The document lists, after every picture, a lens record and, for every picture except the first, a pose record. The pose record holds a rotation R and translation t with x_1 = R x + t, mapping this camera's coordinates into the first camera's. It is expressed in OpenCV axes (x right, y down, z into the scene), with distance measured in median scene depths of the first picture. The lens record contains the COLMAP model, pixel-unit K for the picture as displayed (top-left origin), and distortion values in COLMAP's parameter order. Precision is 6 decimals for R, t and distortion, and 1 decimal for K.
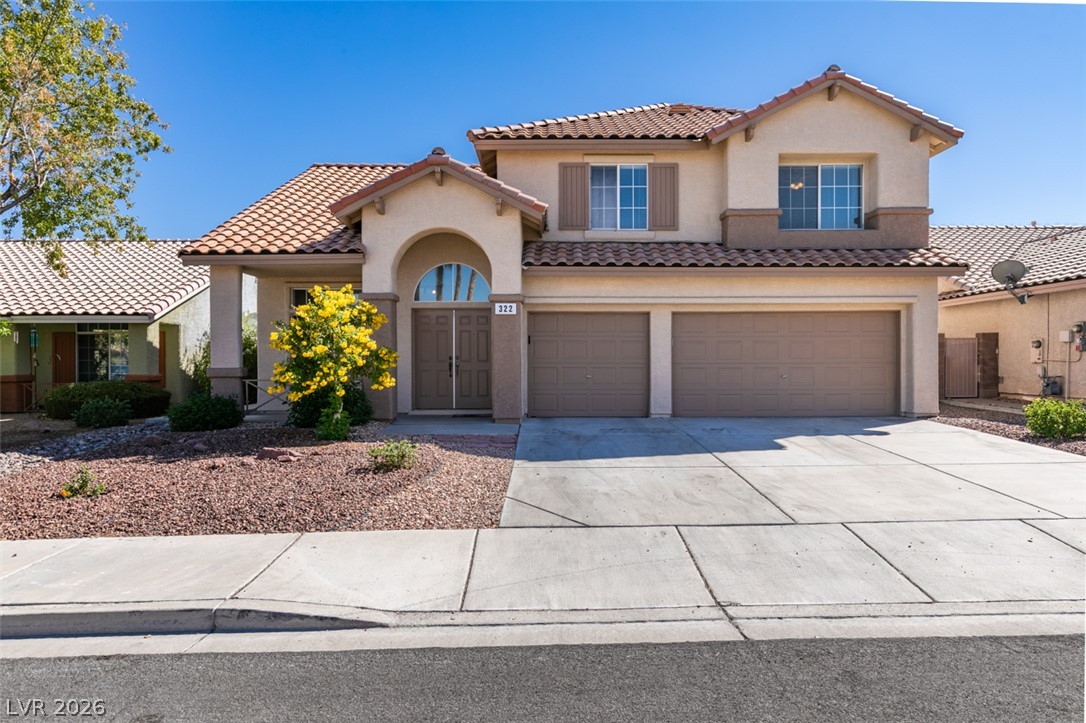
lens RADIAL K [[678.1, 0, 543.5], [0, 678.1, 363.1], [0, 0, 1]] dist [0.003682, 0.000045]
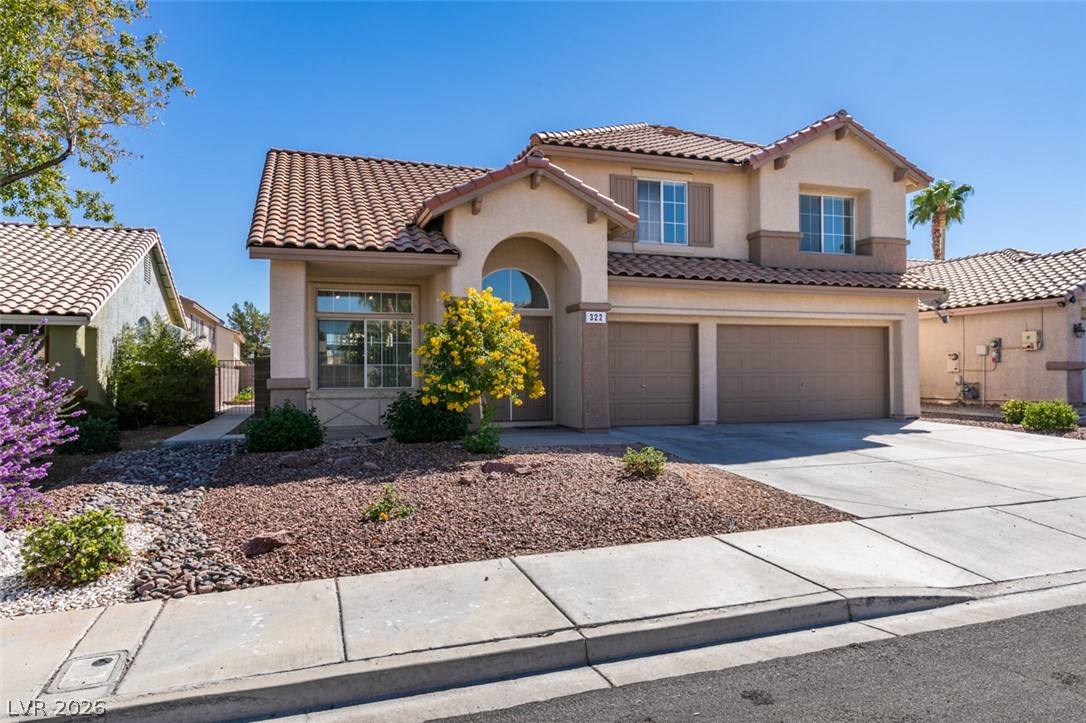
lens RADIAL K [[709.2, 0, 544.9], [0, 709.2, 362.5], [0, 0, 1]] dist [0.001740, -0.000880]
pose [[0.950864, 0.002528, 0.309600, -0.407541], [0.004258, 0.999765, -0.021241, 0.007094], [-0.309581, 0.021516, 0.950630, 0.033676]]
